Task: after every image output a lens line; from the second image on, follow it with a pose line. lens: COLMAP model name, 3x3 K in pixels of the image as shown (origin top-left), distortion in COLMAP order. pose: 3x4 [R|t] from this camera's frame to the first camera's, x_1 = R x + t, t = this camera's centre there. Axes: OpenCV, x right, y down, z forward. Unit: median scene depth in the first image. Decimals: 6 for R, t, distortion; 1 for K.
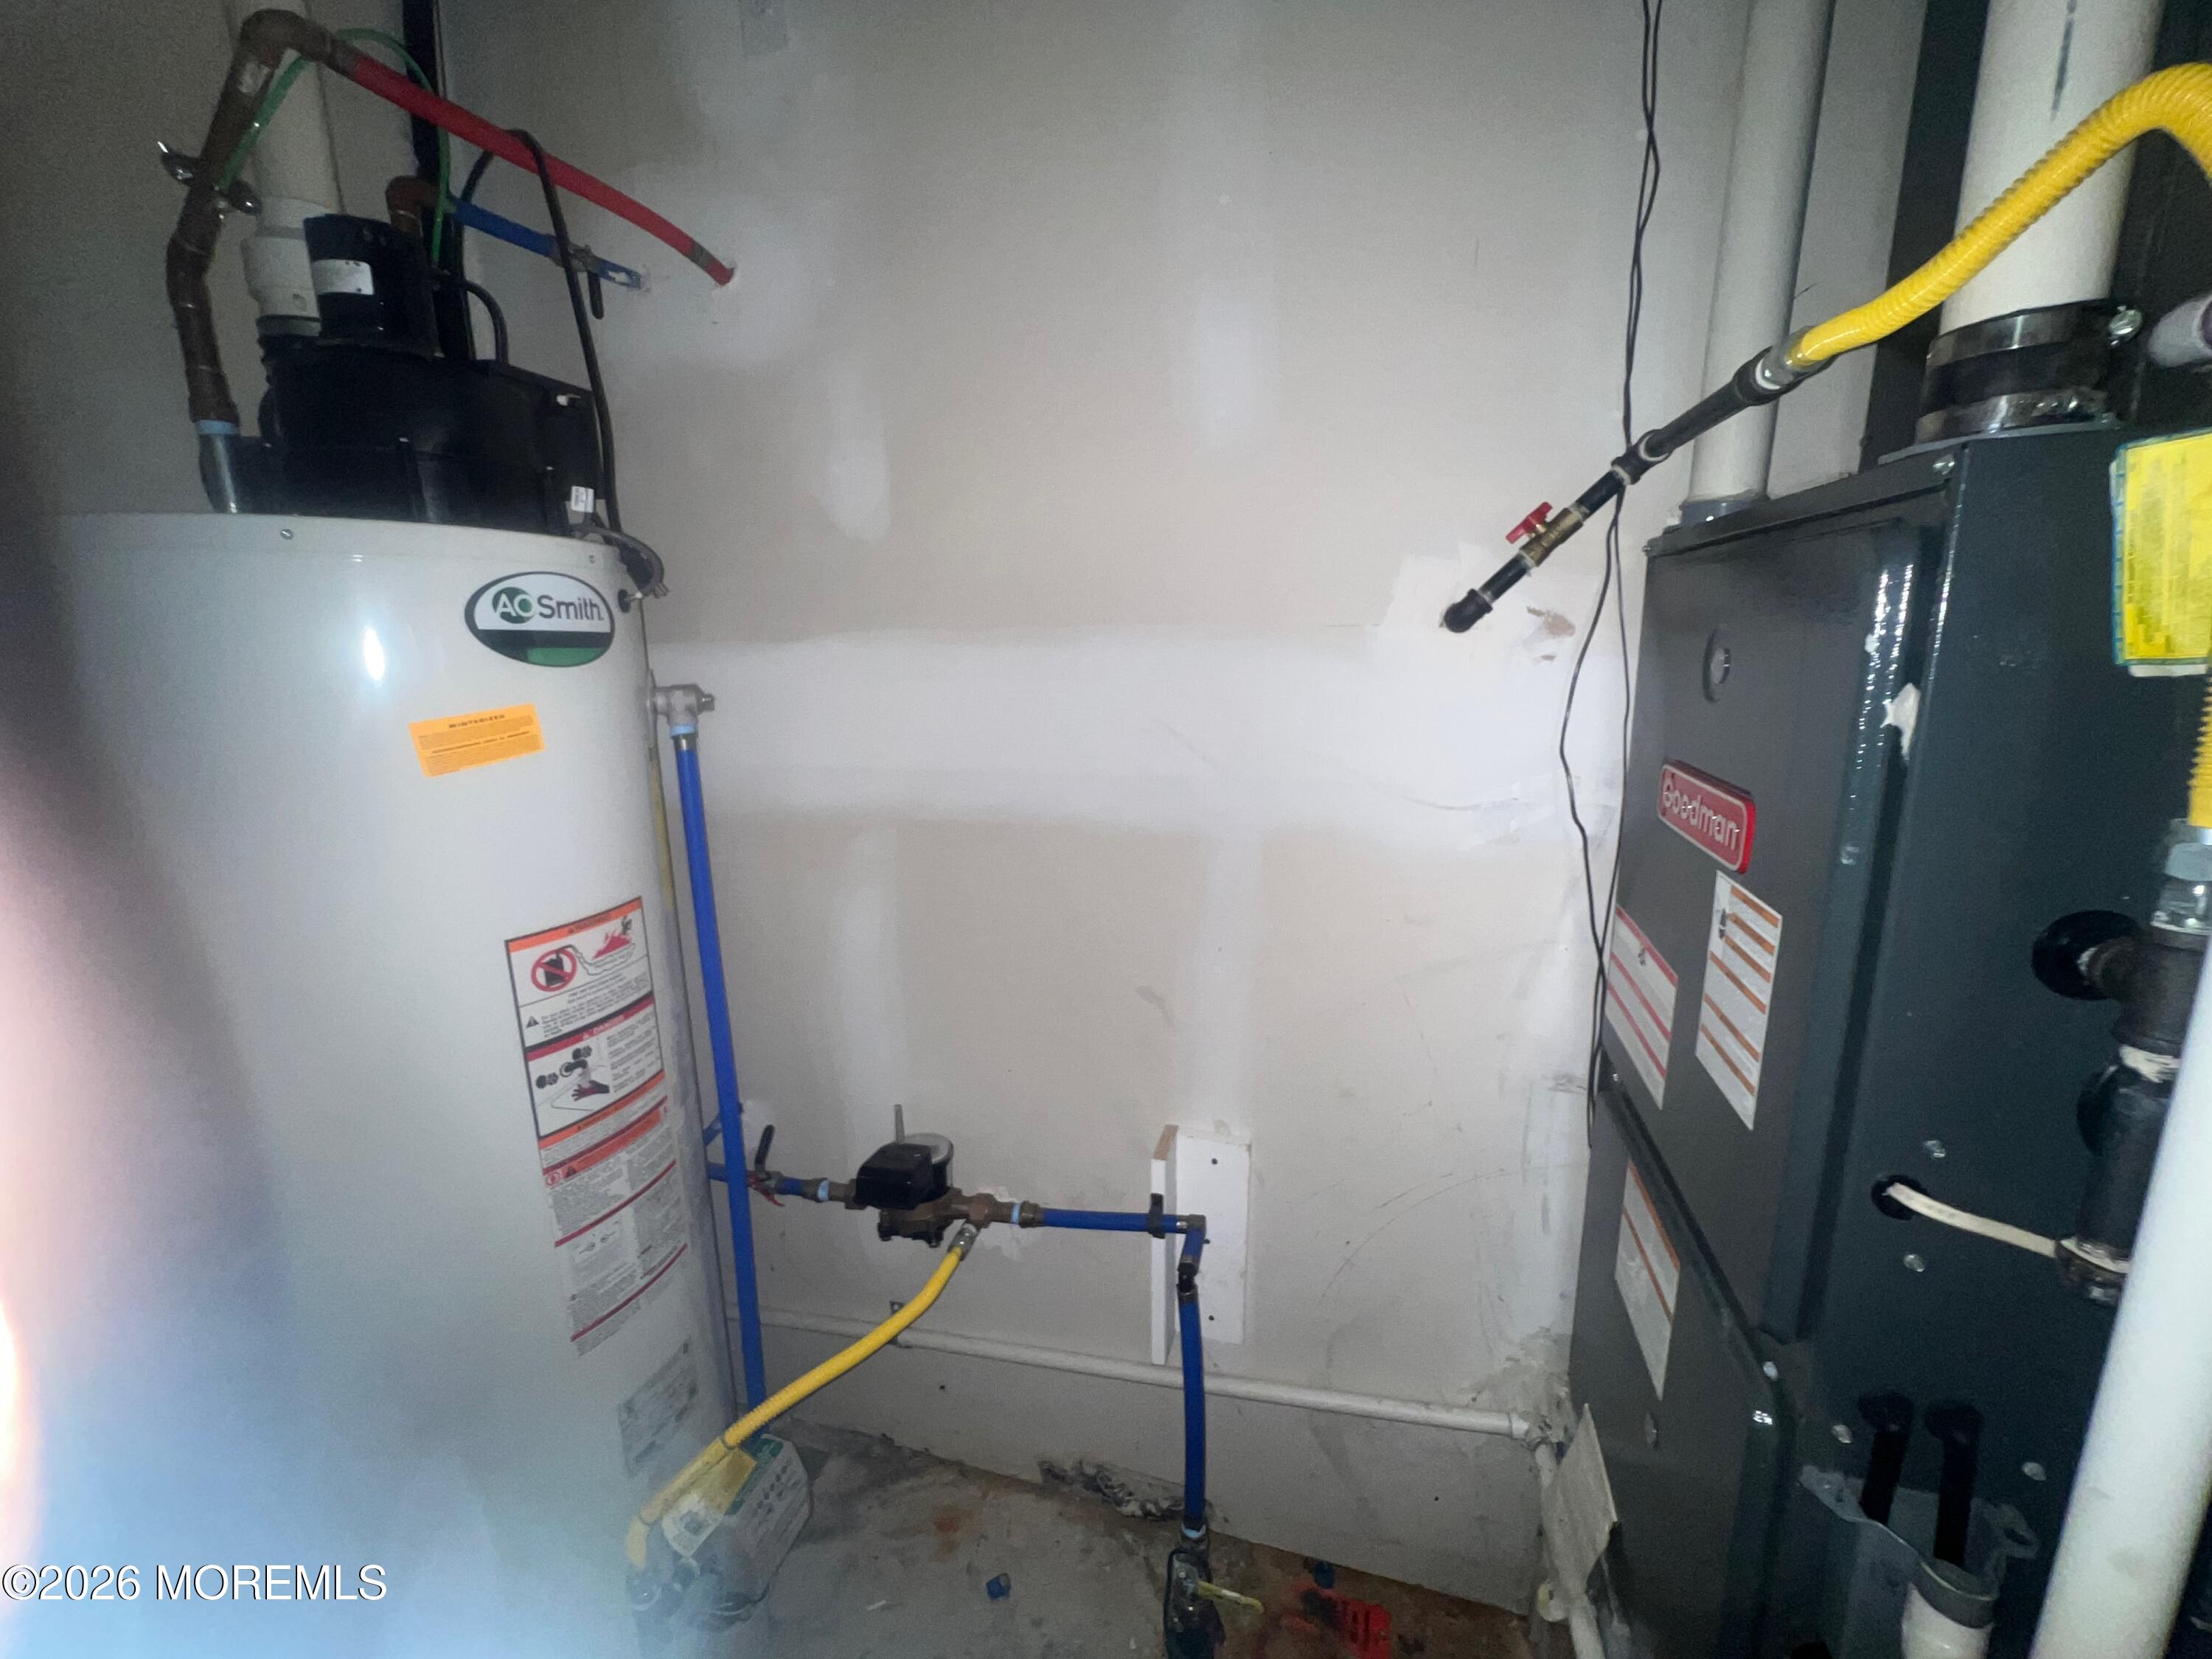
lens RADIAL K [[883.5, 0, 1106.0], [0, 883.5, 829.5], [0, 0, 1]] dist [0.000140, 0.000294]
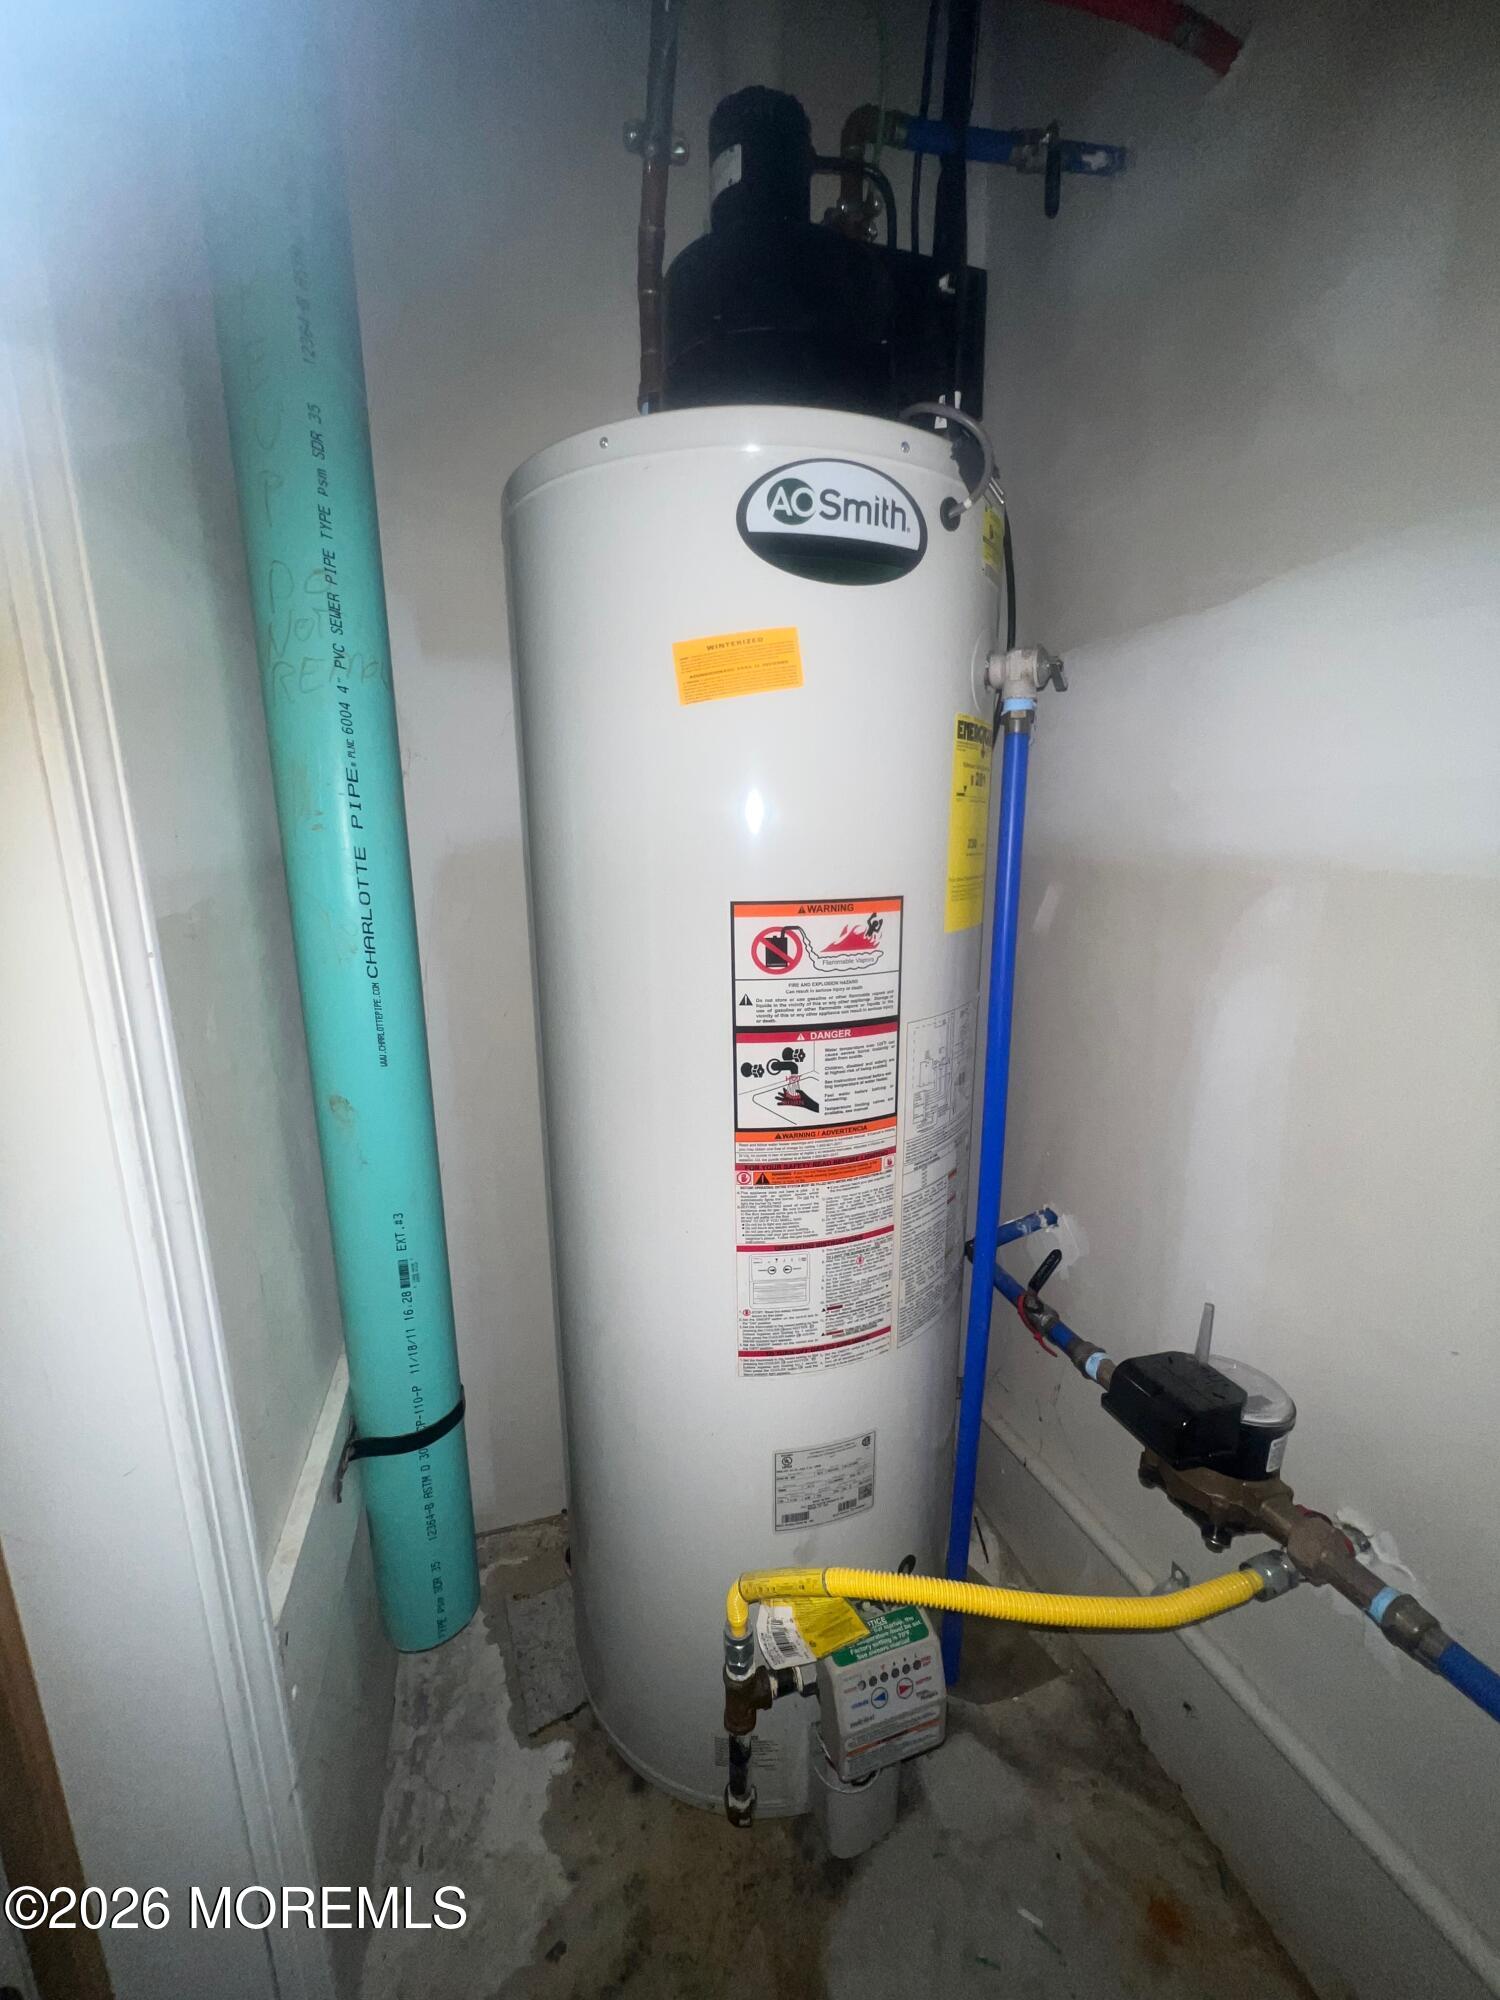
lens RADIAL K [[805.9, 0, 753.2], [0, 805.9, 994.2], [0, 0, 1]] dist [-0.004542, -0.000034]
pose [[0.546559, 0.190722, -0.815413, 0.020331], [-0.170887, 0.978632, 0.114355, 0.108539], [0.819800, 0.076842, 0.567472, 0.503272]]
